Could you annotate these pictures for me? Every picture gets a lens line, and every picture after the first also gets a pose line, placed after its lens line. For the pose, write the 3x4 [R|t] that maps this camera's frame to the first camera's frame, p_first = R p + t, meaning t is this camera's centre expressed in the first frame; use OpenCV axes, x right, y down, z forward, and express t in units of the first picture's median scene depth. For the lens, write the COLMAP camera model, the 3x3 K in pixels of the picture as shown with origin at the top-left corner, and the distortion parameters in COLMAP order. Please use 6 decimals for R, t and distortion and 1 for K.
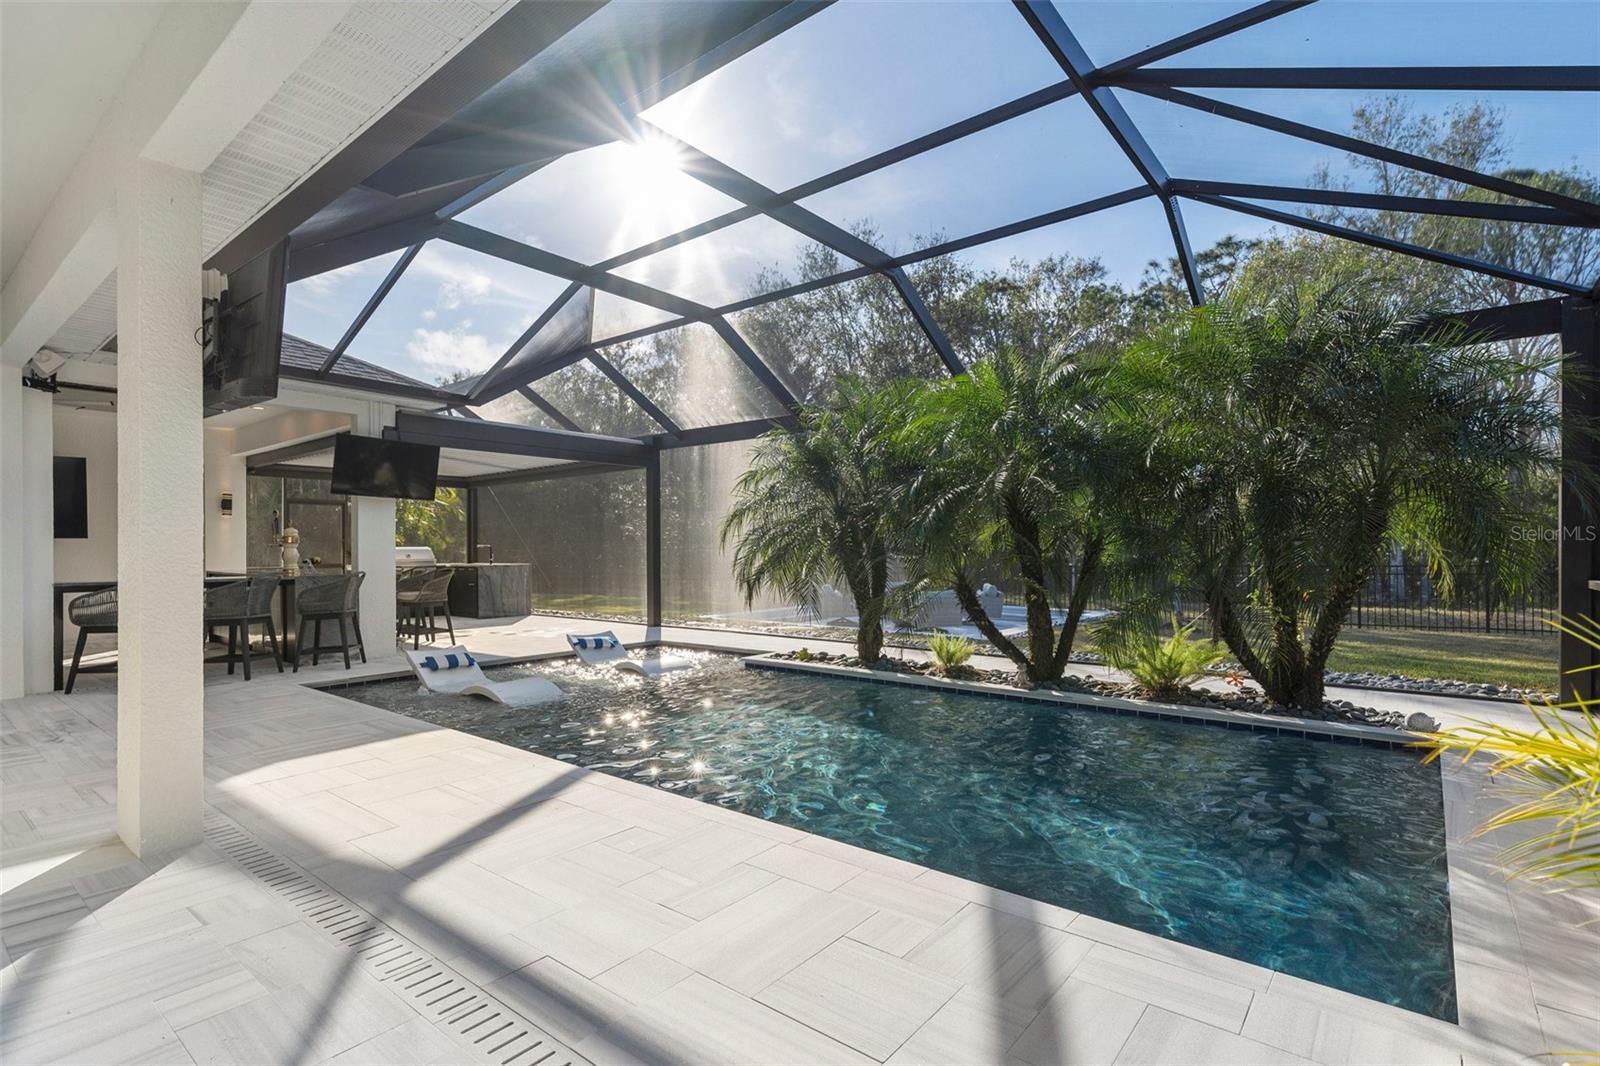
lens RADIAL K [[764.0, 0, 800.0], [0, 764.0, 533.0], [0, 0, 1]] dist [-0.002809, -0.000350]
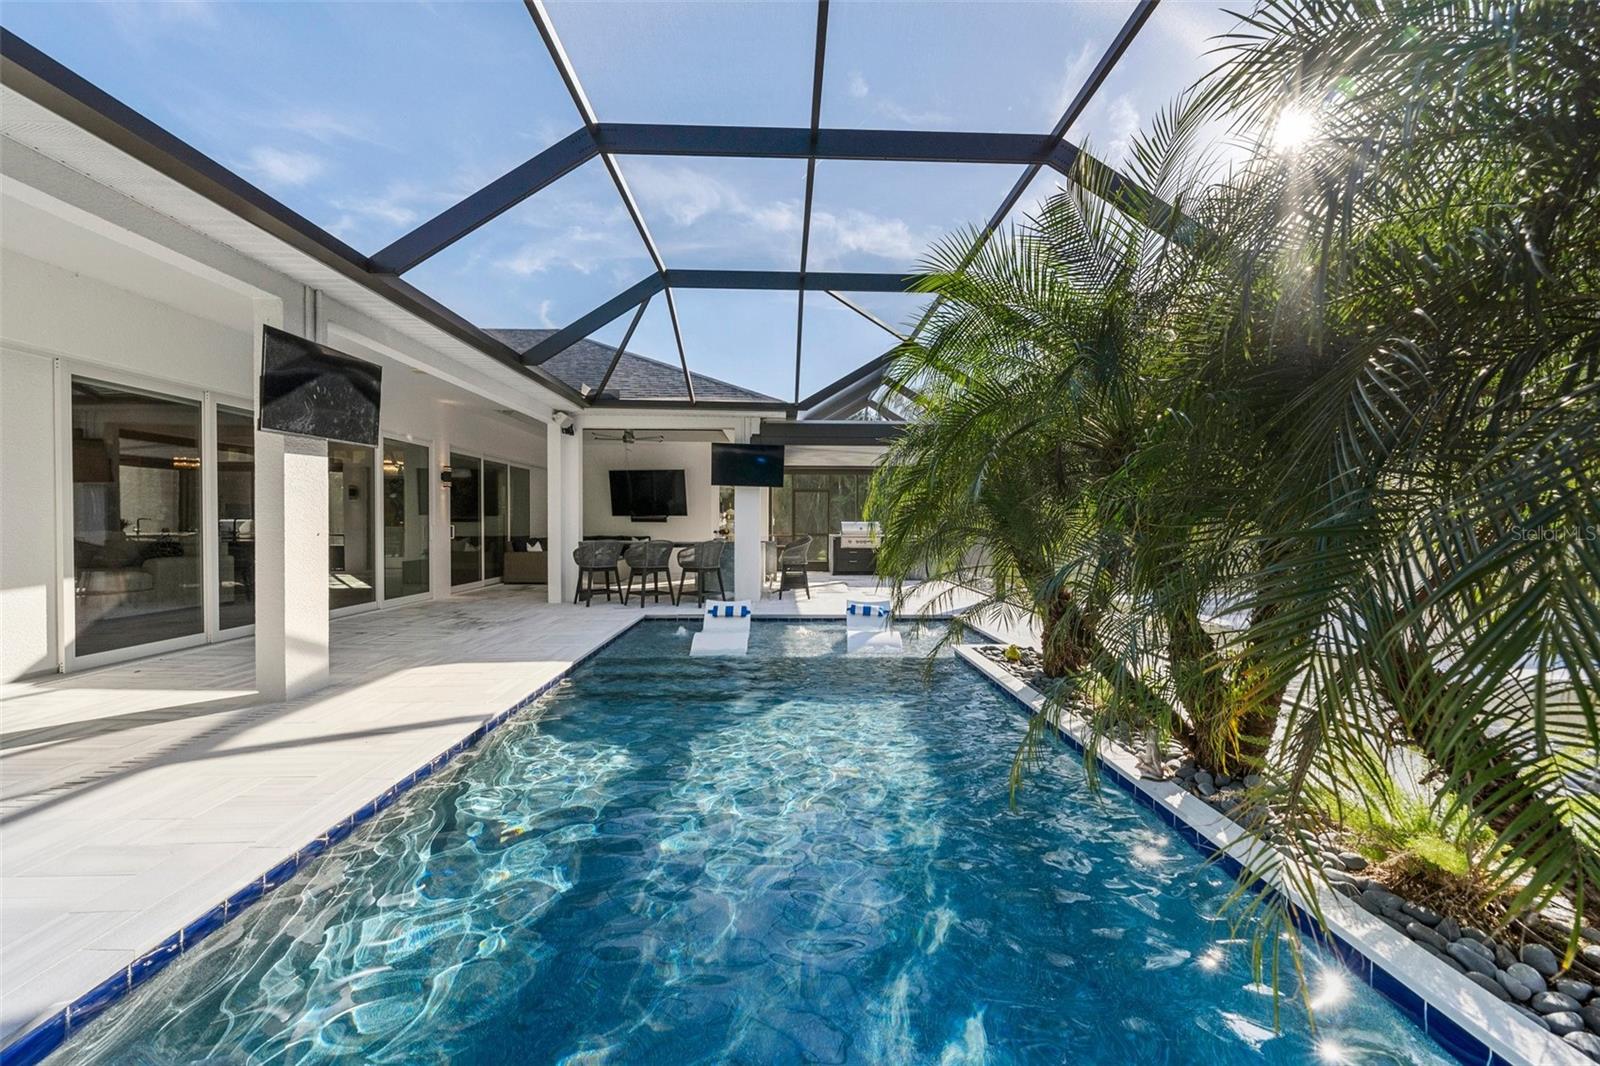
lens RADIAL K [[594.1, 0, 800.0], [0, 594.1, 533.0], [0, 0, 1]] dist [-0.001198, -0.000179]
pose [[0.645404, 0.017919, -0.763631, 0.346596], [0.003458, 0.999646, 0.026381, 0.008893], [0.763834, -0.019667, 0.645113, 0.402064]]
